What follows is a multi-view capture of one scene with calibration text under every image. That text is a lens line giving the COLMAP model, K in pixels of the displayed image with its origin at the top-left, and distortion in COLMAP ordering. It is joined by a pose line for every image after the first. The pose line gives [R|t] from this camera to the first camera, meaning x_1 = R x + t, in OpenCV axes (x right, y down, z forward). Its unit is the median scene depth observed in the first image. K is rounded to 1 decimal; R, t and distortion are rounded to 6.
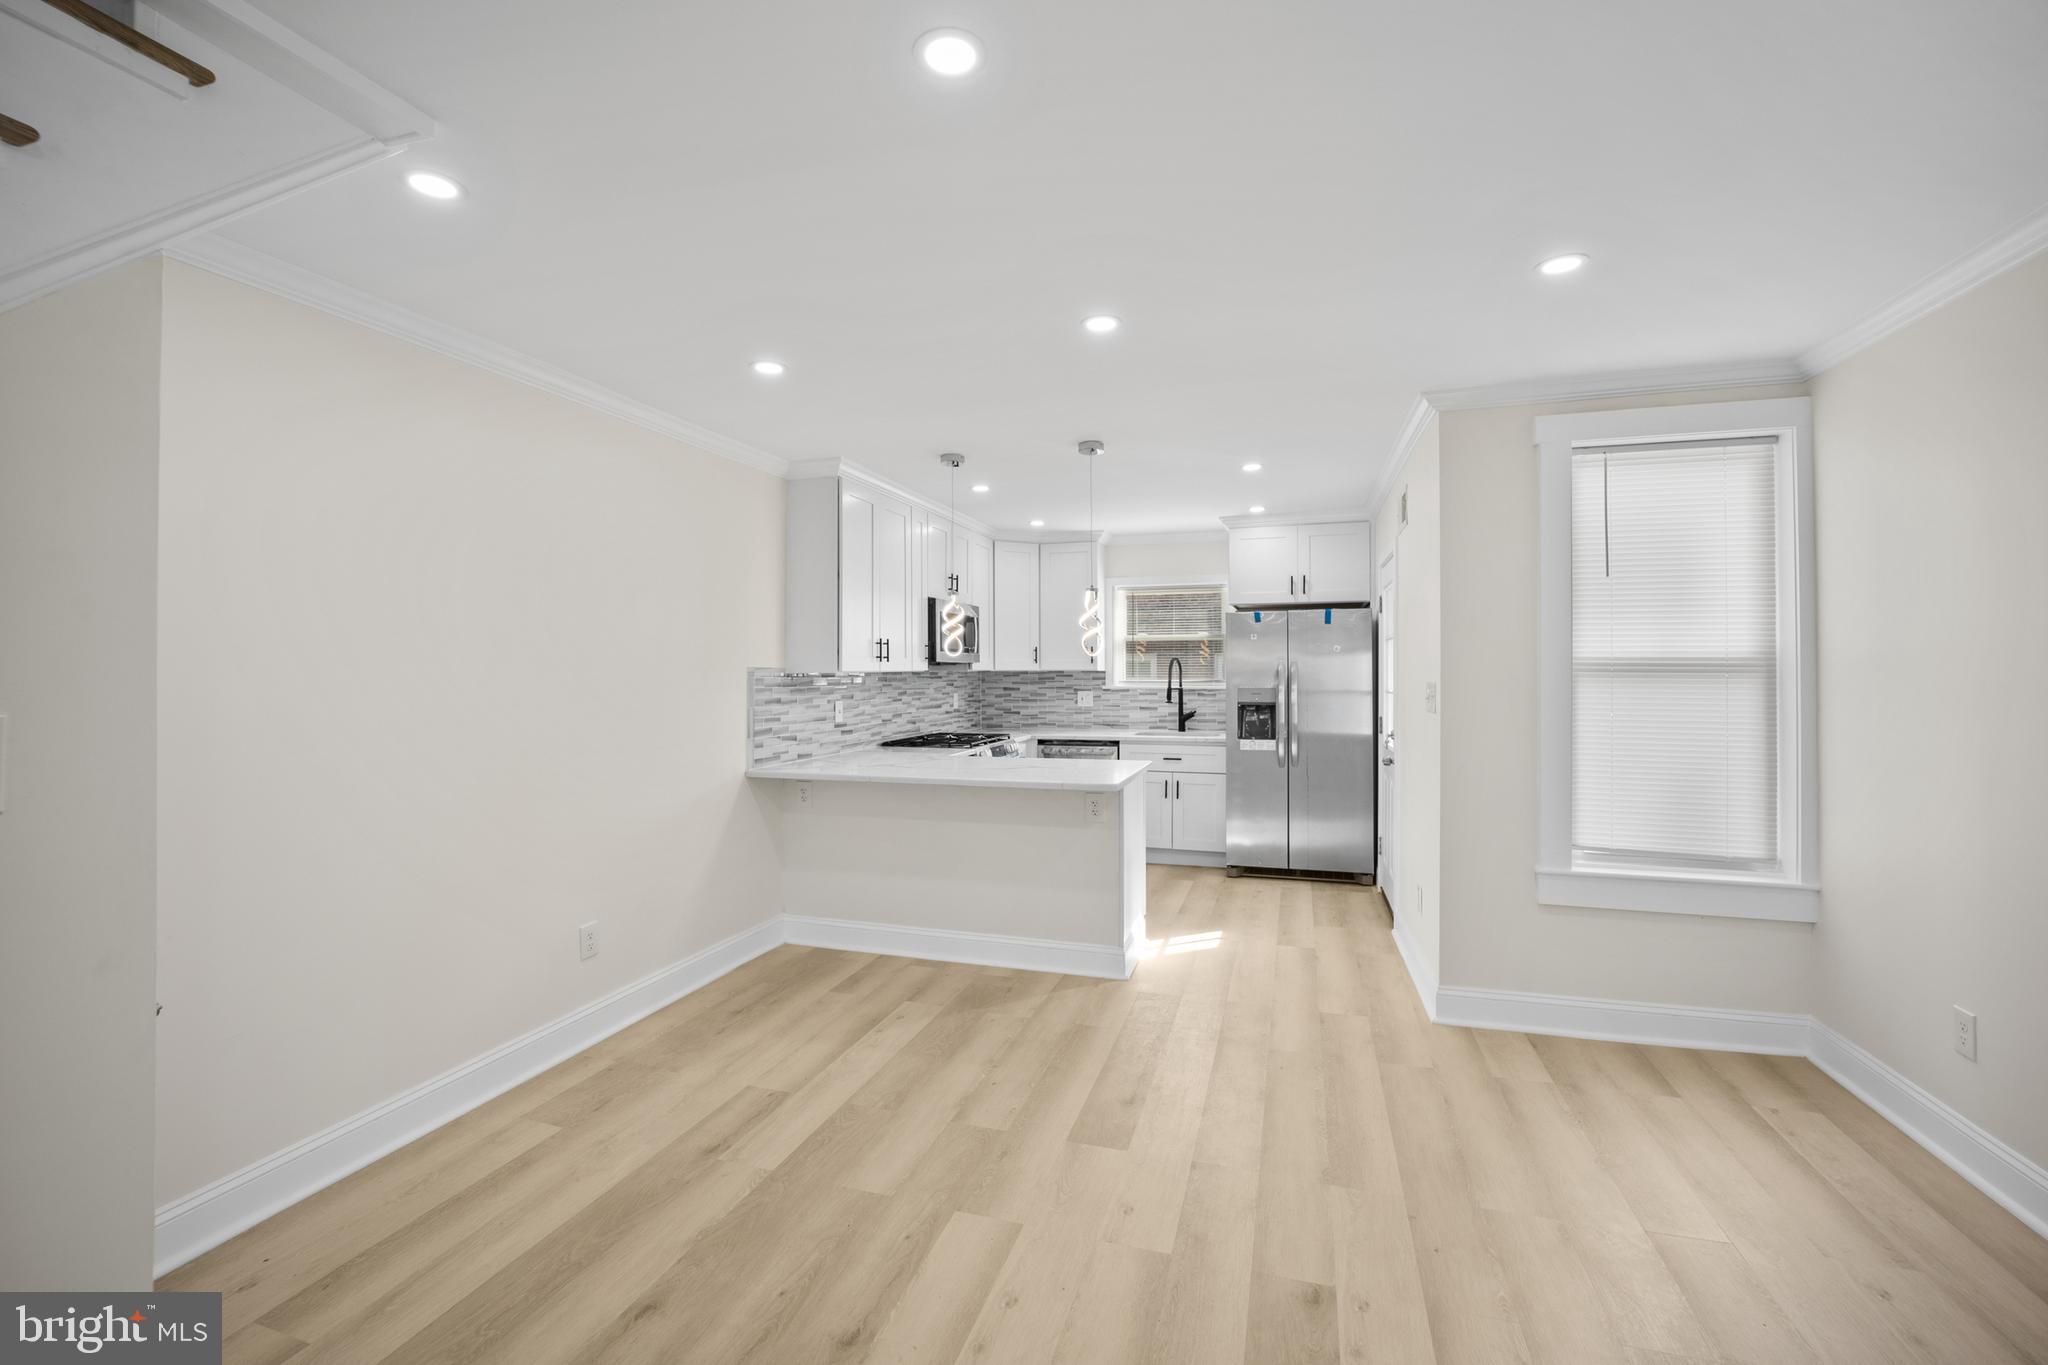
lens RADIAL K [[855.0, 0, 1004.1], [0, 855.0, 668.2], [0, 0, 1]] dist [-0.028084, -0.000240]
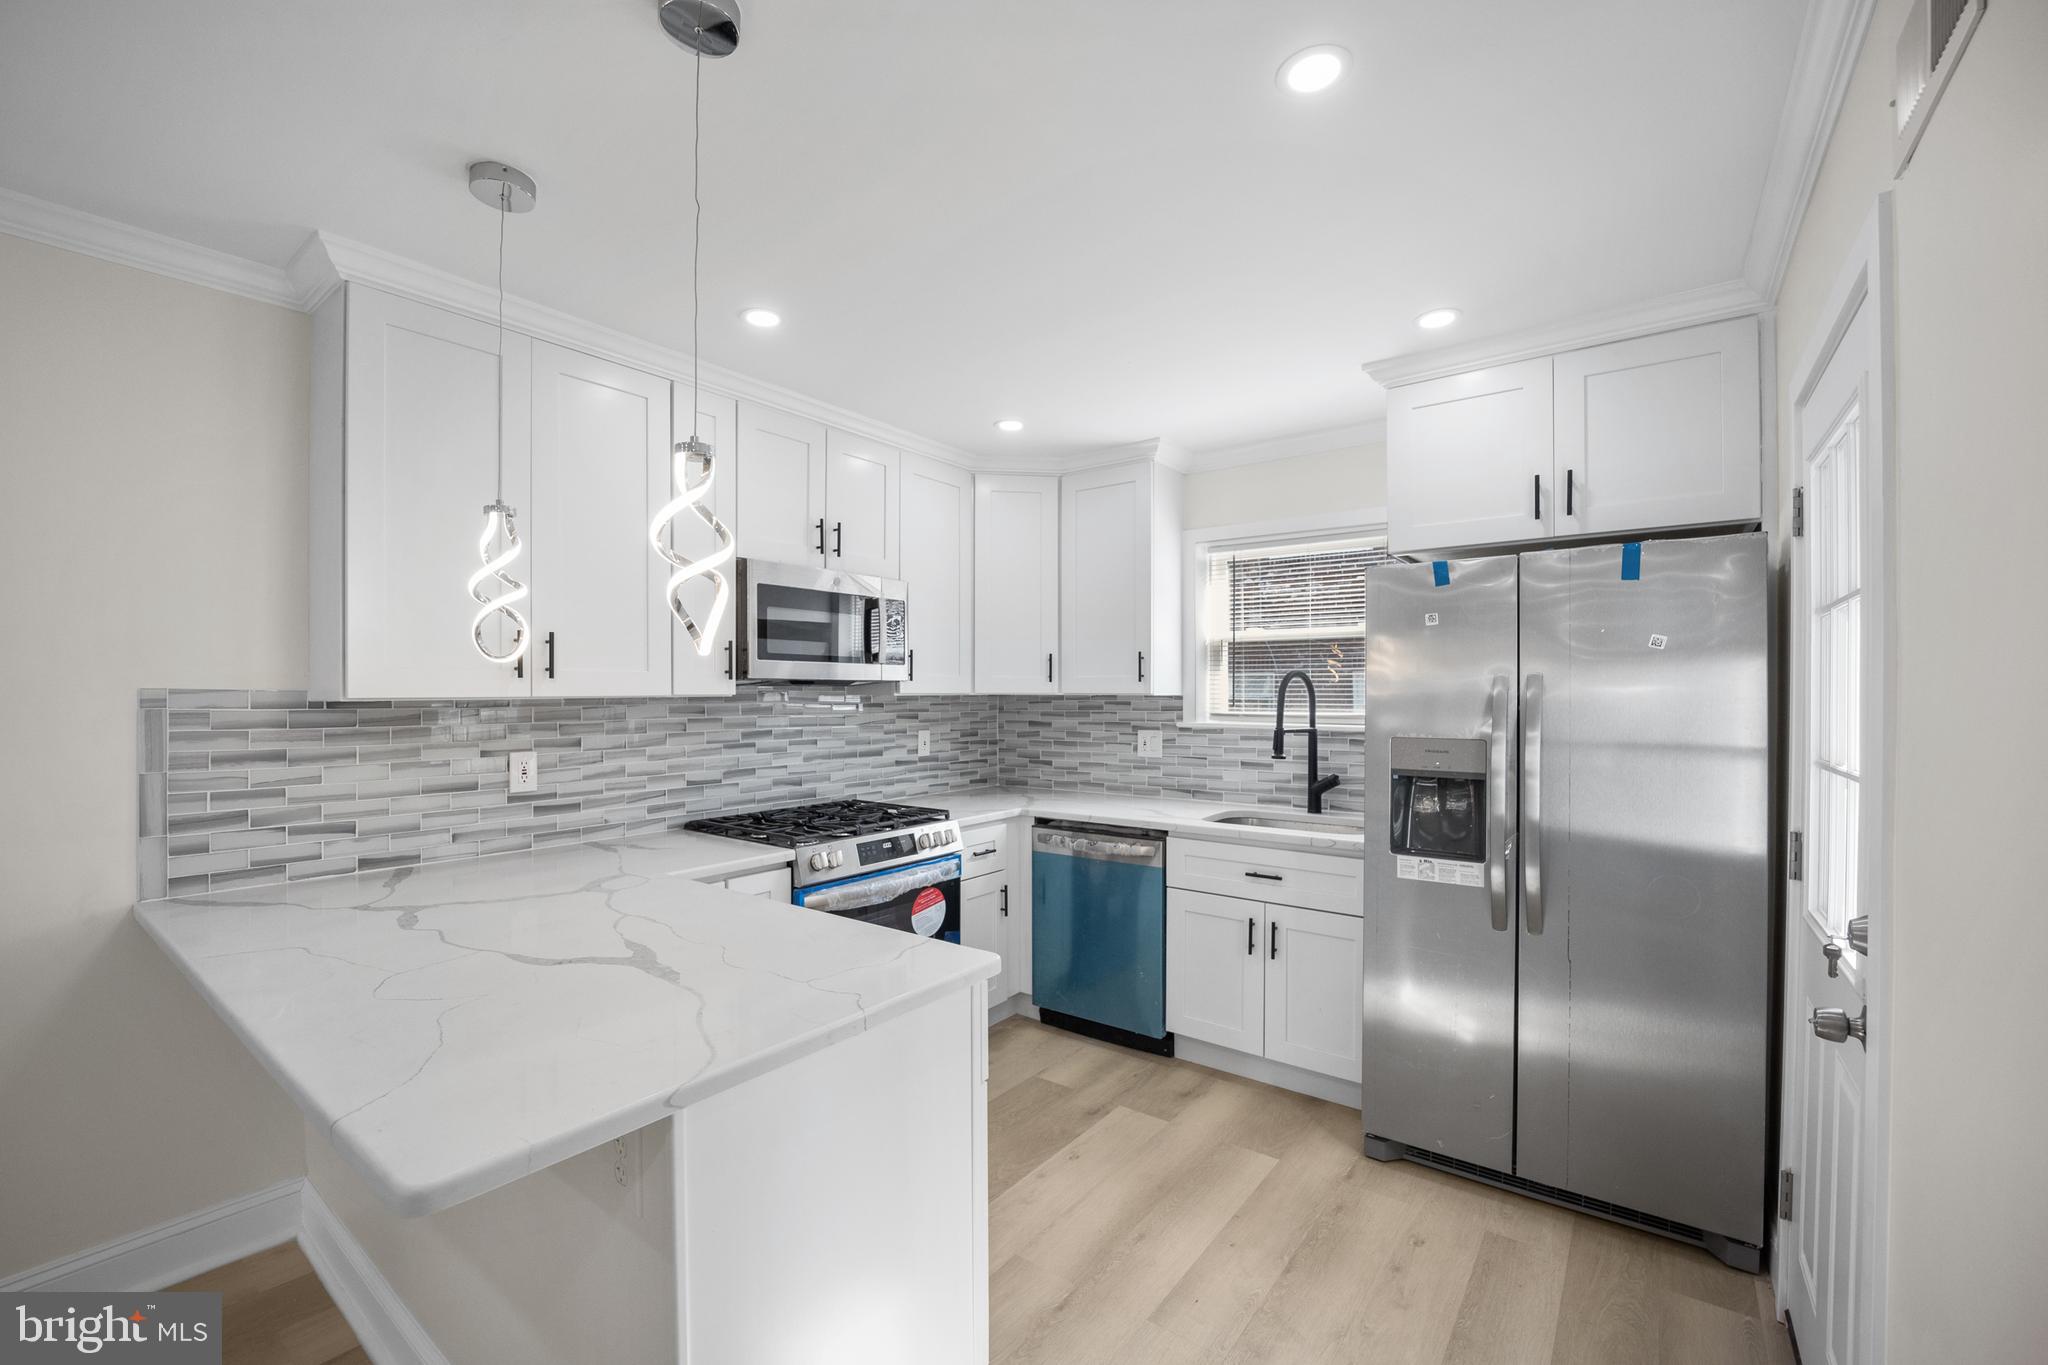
lens RADIAL K [[837.5, 0, 997.6], [0, 837.5, 695.0], [0, 0, 1]] dist [-0.021186, 0.000270]
pose [[0.943640, 0.004017, -0.330949, 0.228293], [-0.001498, 0.999968, 0.007866, -0.001499], [0.330970, -0.006927, 0.943616, 0.536529]]
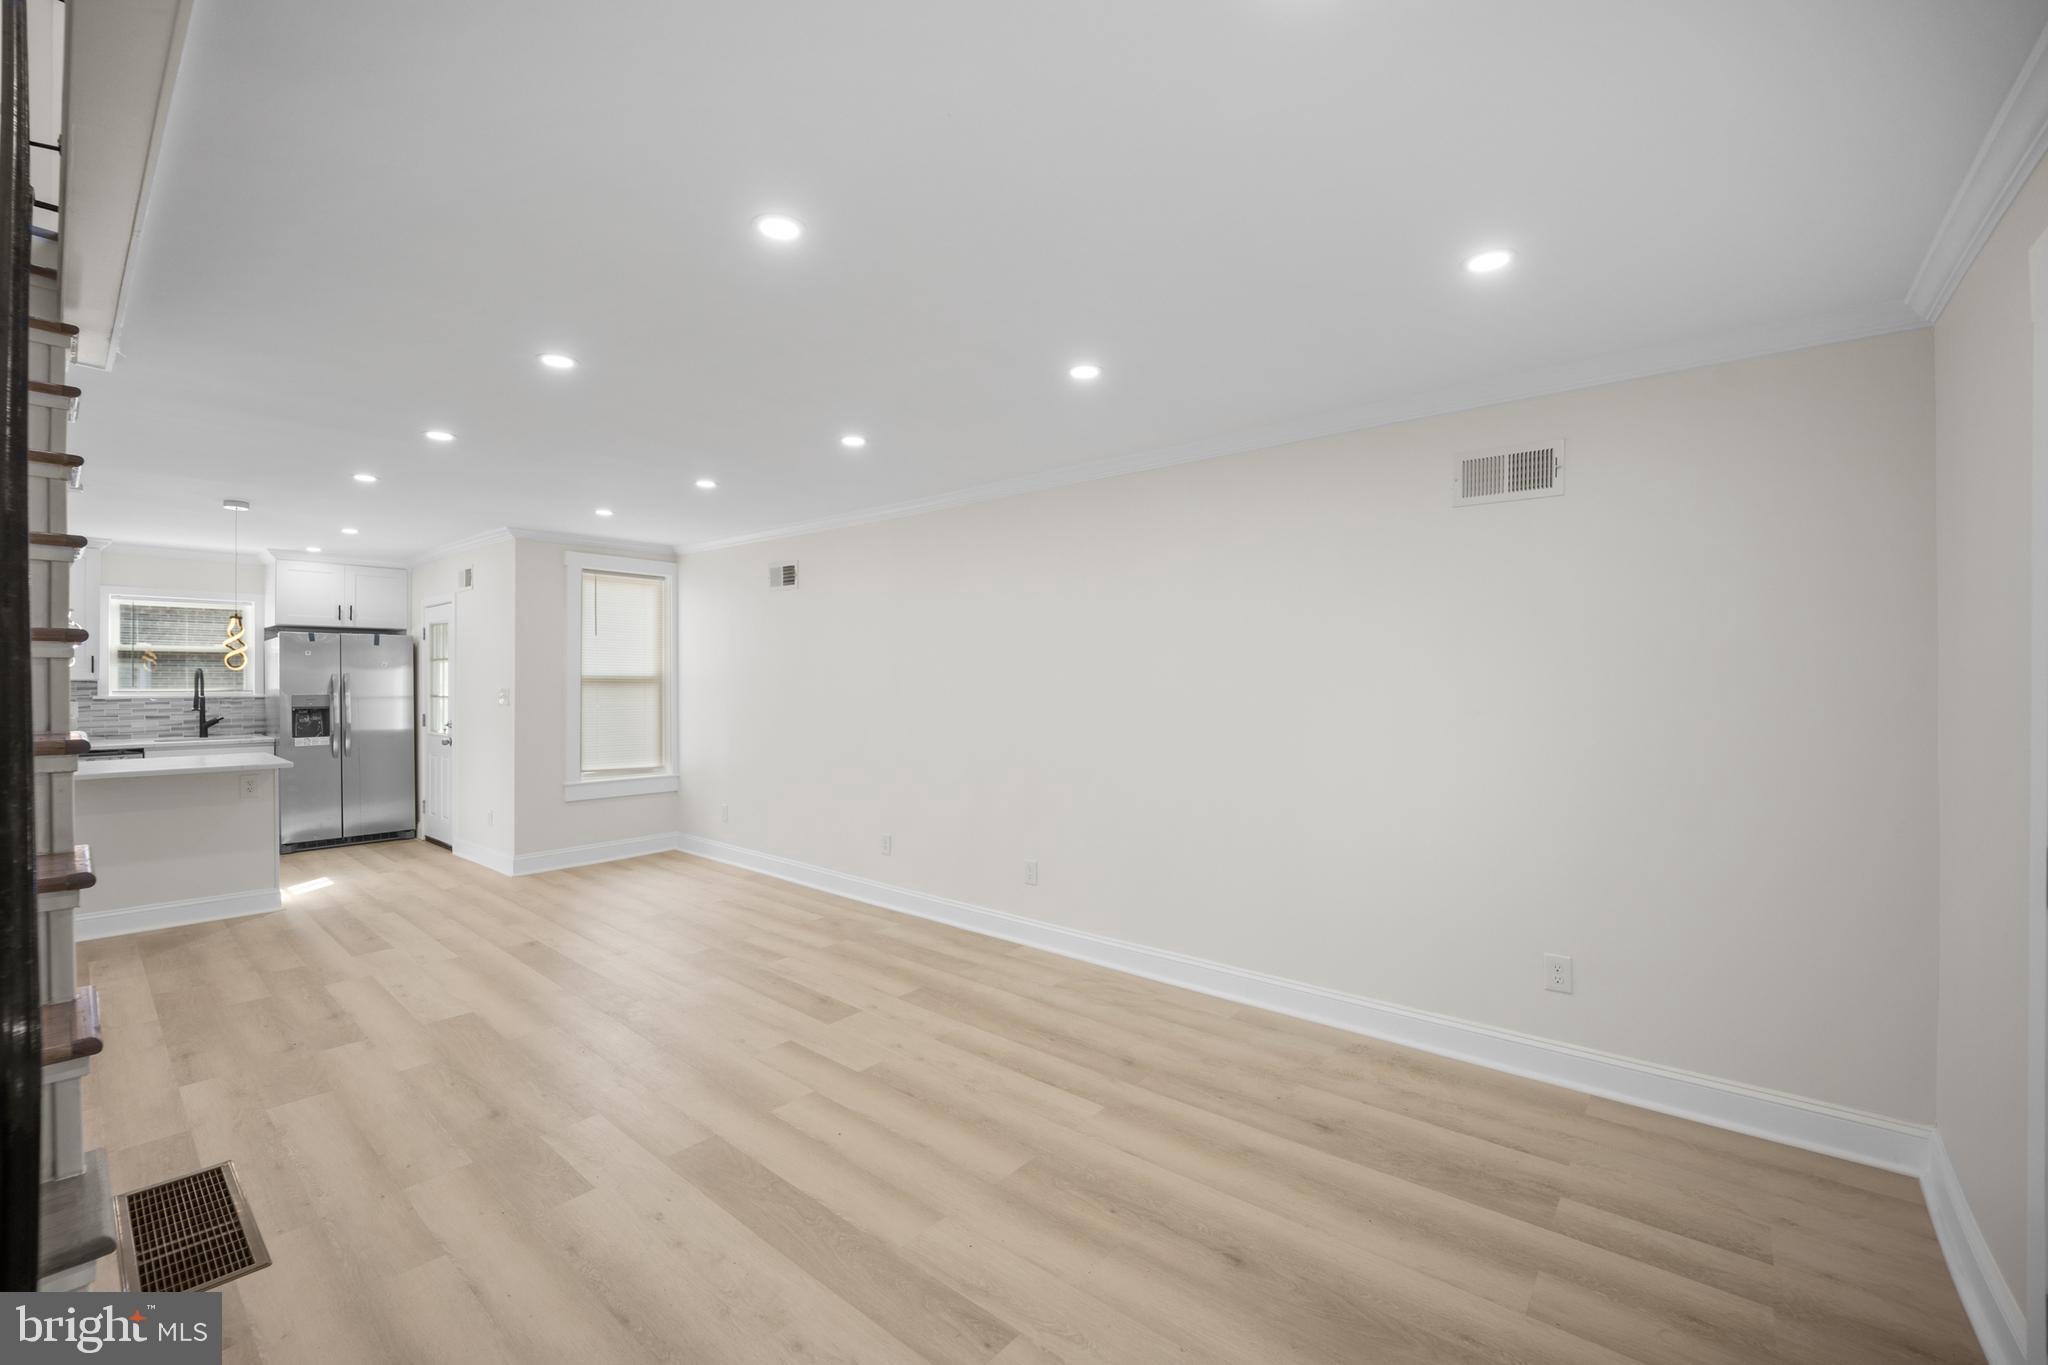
lens RADIAL K [[837.5, 0, 1014.5], [0, 837.5, 687.8], [0, 0, 1]] dist [-0.021186, 0.000270]
pose [[0.370710, -0.005359, 0.928733, -0.436234], [-0.006532, 0.999944, 0.008377, -0.003672], [-0.928726, -0.009172, 0.370654, -0.383585]]
